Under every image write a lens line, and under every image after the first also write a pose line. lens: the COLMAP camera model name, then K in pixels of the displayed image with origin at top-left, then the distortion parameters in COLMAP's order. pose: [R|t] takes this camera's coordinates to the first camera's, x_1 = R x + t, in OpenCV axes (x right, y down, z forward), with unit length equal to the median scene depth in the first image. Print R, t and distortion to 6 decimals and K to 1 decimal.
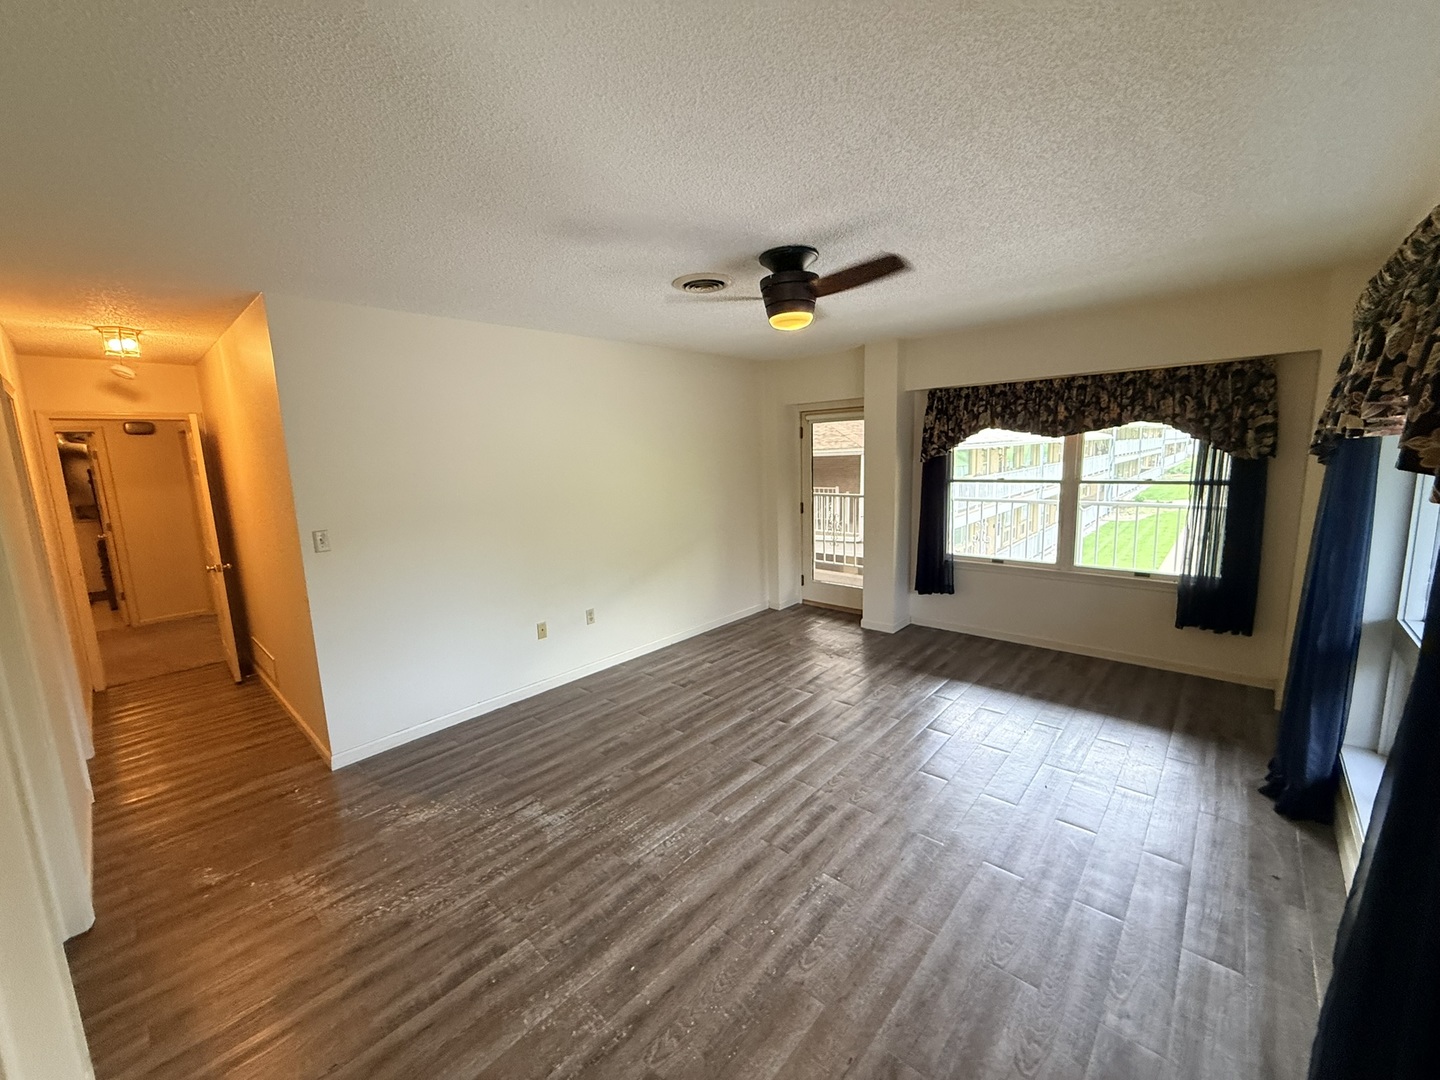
lens RADIAL K [[573.5, 0, 714.3], [0, 573.5, 539.2], [0, 0, 1]] dist [0.000298, -0.000127]
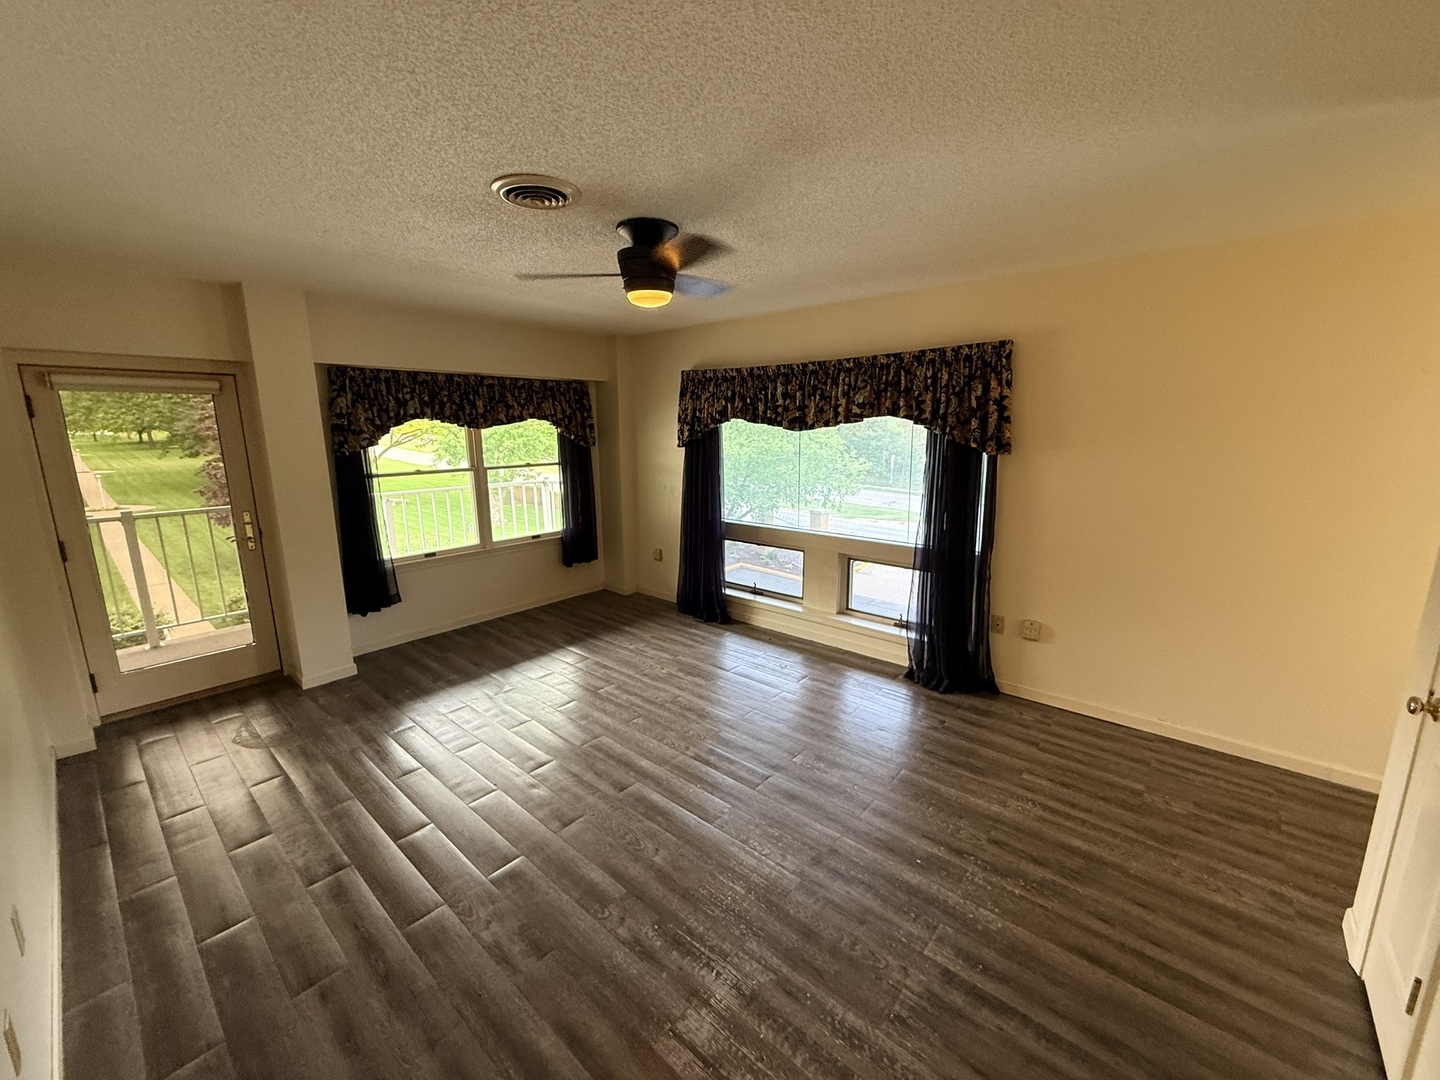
lens RADIAL K [[573.5, 0, 714.3], [0, 573.5, 539.2], [0, 0, 1]] dist [0.000298, -0.000127]
pose [[-0.027147, -0.161622, 0.986479, -0.758452], [0.162756, 0.972960, 0.163886, -0.109681], [-0.986293, 0.165005, -0.000107, 0.824457]]
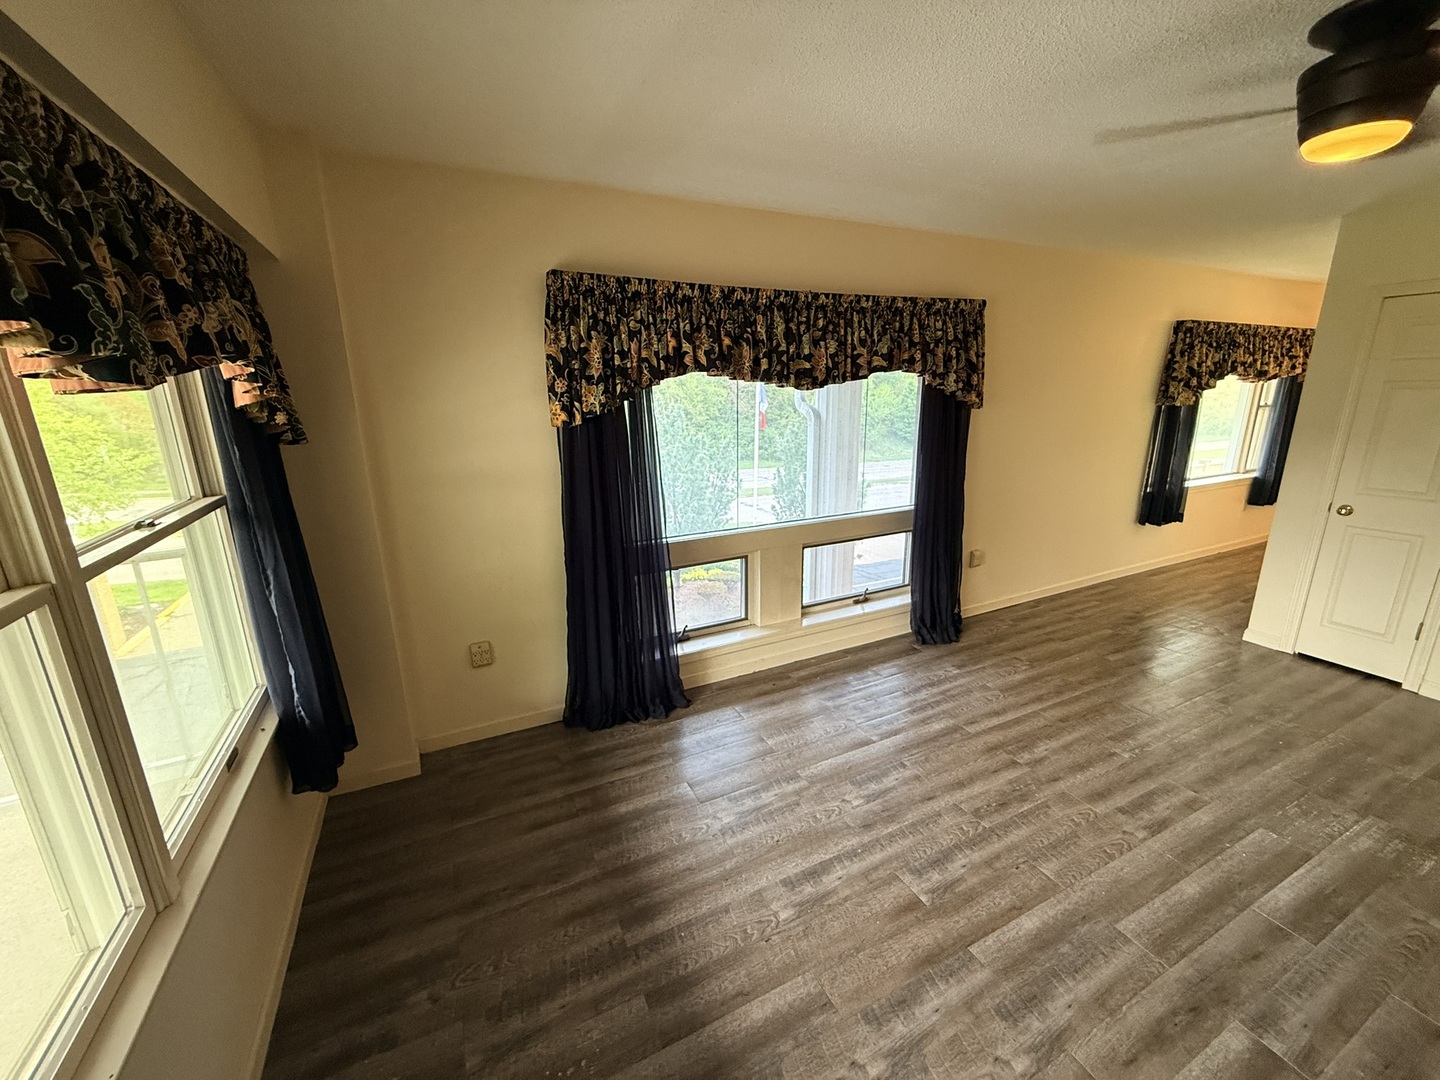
lens RADIAL K [[573.5, 0, 714.3], [0, 573.5, 539.2], [0, 0, 1]] dist [0.000298, -0.000127]
pose [[-0.929389, -0.043506, 0.366528, 0.421742], [0.104729, 0.921134, 0.374892, -0.254943], [-0.353931, 0.386807, -0.851536, 1.588146]]
